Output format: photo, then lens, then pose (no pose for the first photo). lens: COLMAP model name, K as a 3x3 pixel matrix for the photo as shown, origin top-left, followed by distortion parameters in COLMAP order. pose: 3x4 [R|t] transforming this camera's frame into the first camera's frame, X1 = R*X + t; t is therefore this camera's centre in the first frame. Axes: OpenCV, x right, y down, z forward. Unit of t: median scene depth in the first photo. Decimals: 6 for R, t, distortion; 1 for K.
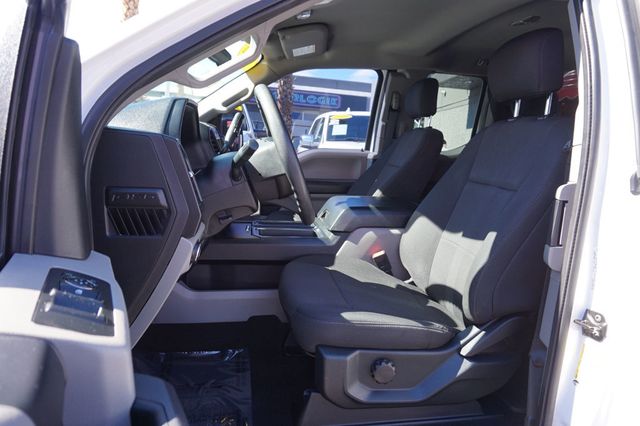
lens RADIAL K [[428.4, 0, 320.6], [0, 428.4, 214.6], [0, 0, 1]] dist [-0.029638, 0.009000]
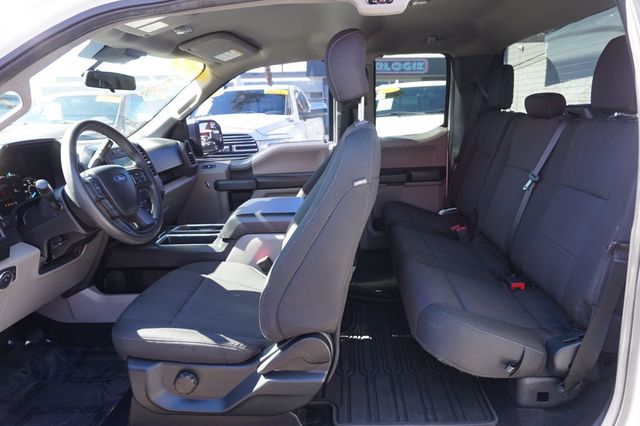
lens RADIAL K [[428.4, 0, 320.9], [0, 428.4, 210.3], [0, 0, 1]] dist [-0.029638, 0.009000]
pose [[0.970231, -0.033068, -0.239913, 0.516058], [0.047356, 0.997415, 0.054035, -0.074348], [0.237506, -0.063788, 0.969290, 0.046630]]
